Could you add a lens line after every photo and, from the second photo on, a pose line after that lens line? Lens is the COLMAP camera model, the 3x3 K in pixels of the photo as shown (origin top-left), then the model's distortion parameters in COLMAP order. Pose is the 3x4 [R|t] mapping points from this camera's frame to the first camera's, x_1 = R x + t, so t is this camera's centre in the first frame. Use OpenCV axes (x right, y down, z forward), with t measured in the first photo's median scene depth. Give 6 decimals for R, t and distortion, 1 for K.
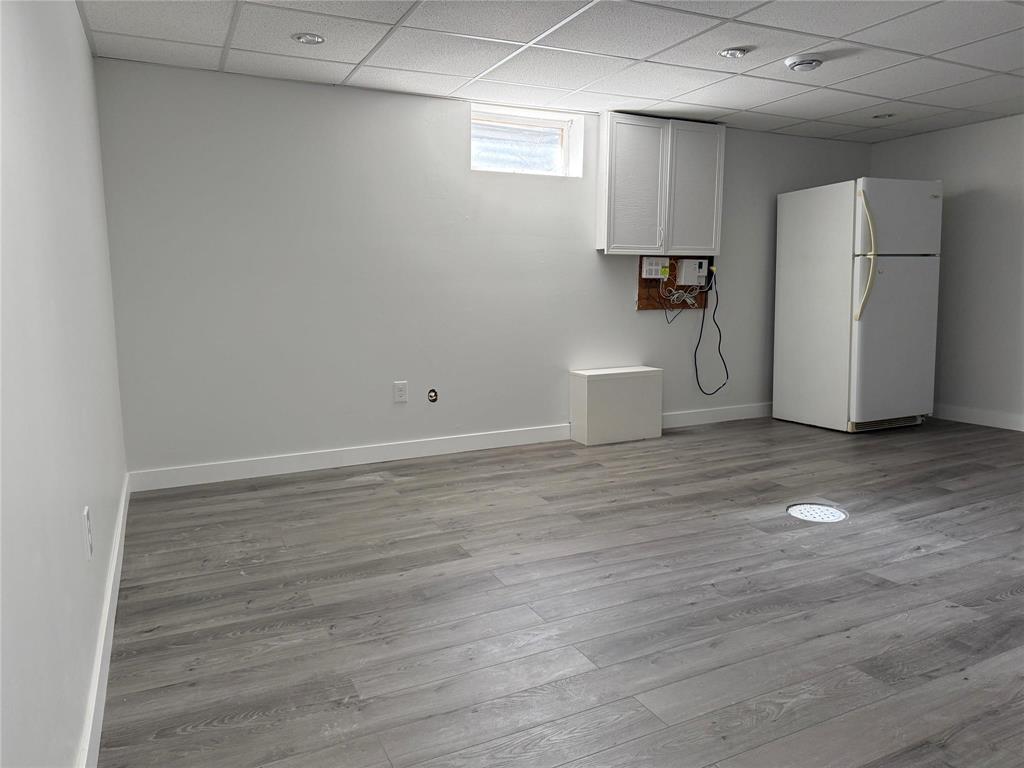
lens RADIAL K [[718.0, 0, 511.3], [0, 718.0, 381.6], [0, 0, 1]] dist [0.077100, -0.096803]
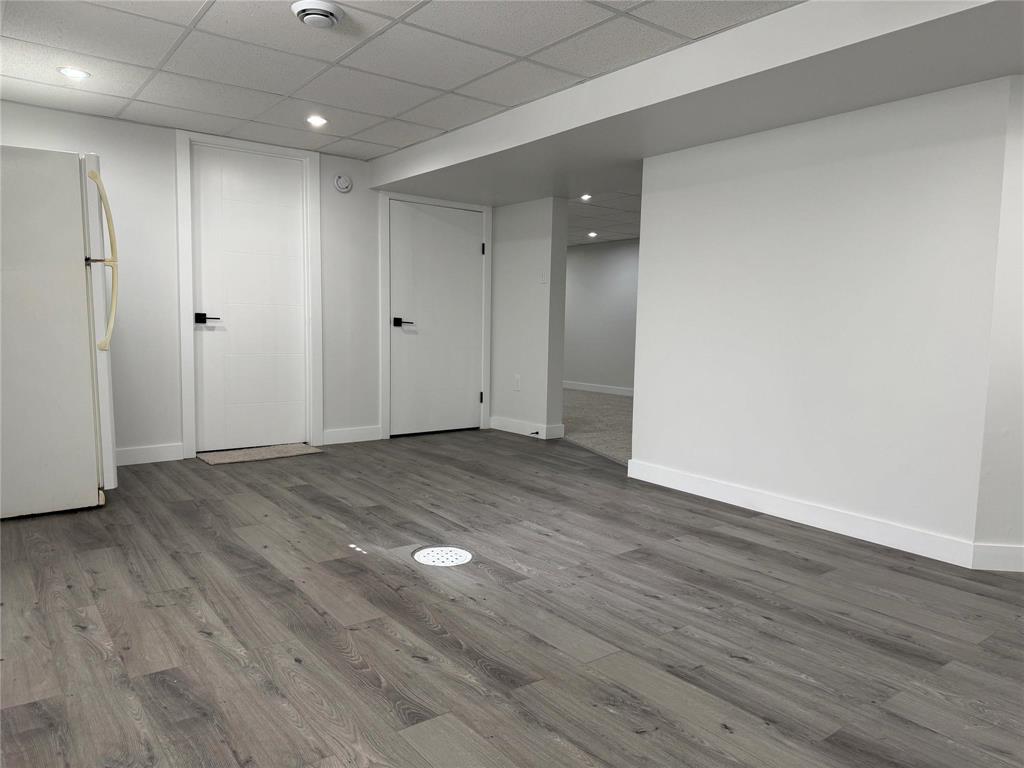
lens RADIAL K [[713.1, 0, 514.2], [0, 713.1, 384.2], [0, 0, 1]] dist [0.115557, -0.172404]
pose [[-0.196117, -0.077357, 0.977524, -0.460036], [0.112944, 0.988467, 0.100882, -0.112213], [-0.974054, 0.130190, -0.185118, 1.069775]]
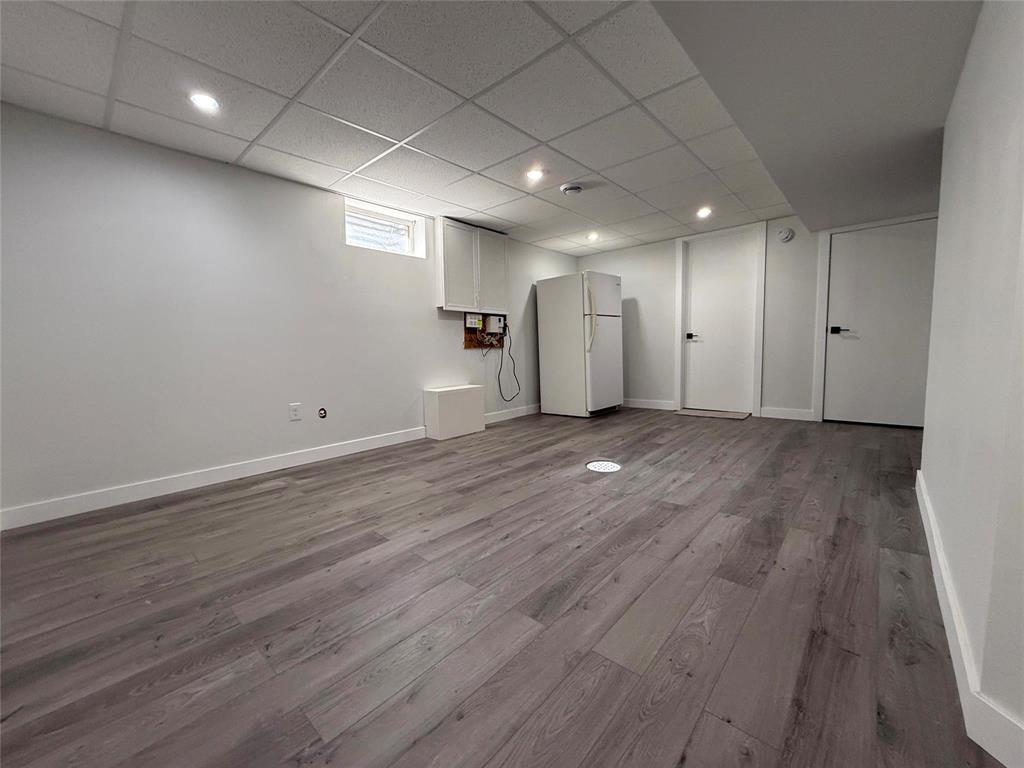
lens RADIAL K [[410.7, 0, 512.0], [0, 410.7, 384.0], [0, 0, 1]] dist [-0.000088, 0.000624]
pose [[0.925547, -0.047822, 0.375601, -0.092227], [0.066220, 0.997147, -0.036220, 0.021466], [-0.372797, 0.058396, 0.926074, 0.242892]]
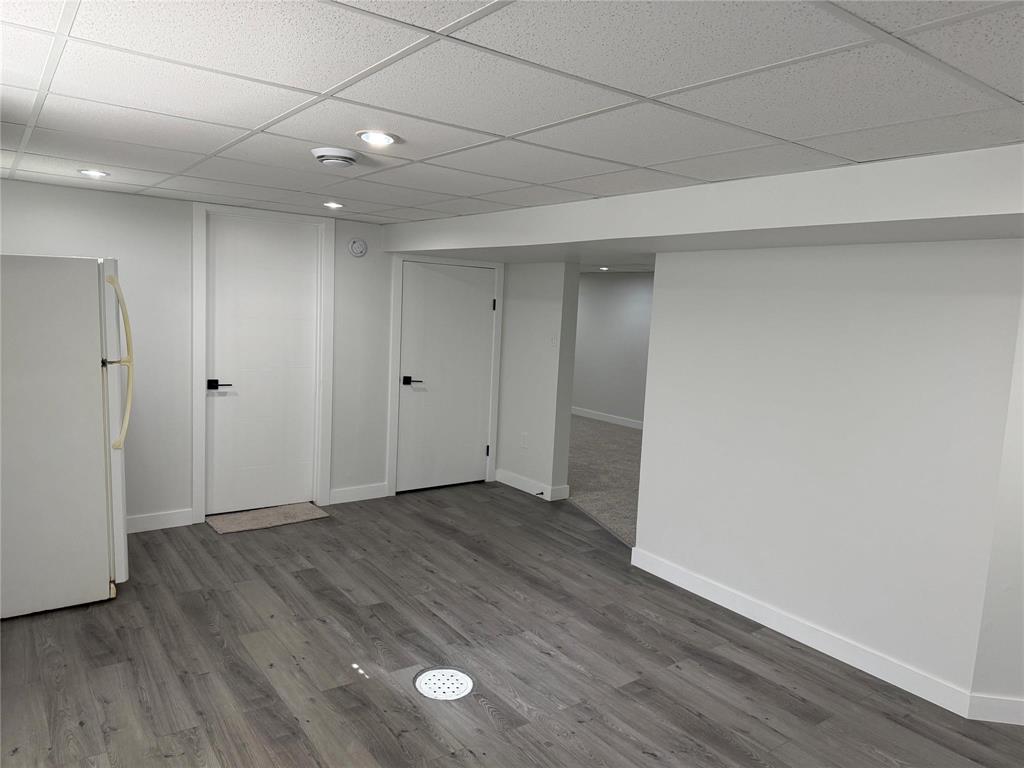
lens RADIAL K [[718.0, 0, 511.3], [0, 718.0, 381.6], [0, 0, 1]] dist [0.077100, -0.096803]
pose [[-0.179945, -0.103923, 0.978172, -0.453164], [0.082290, 0.989328, 0.120247, -0.300914], [-0.980229, 0.102131, -0.169472, 1.051962]]
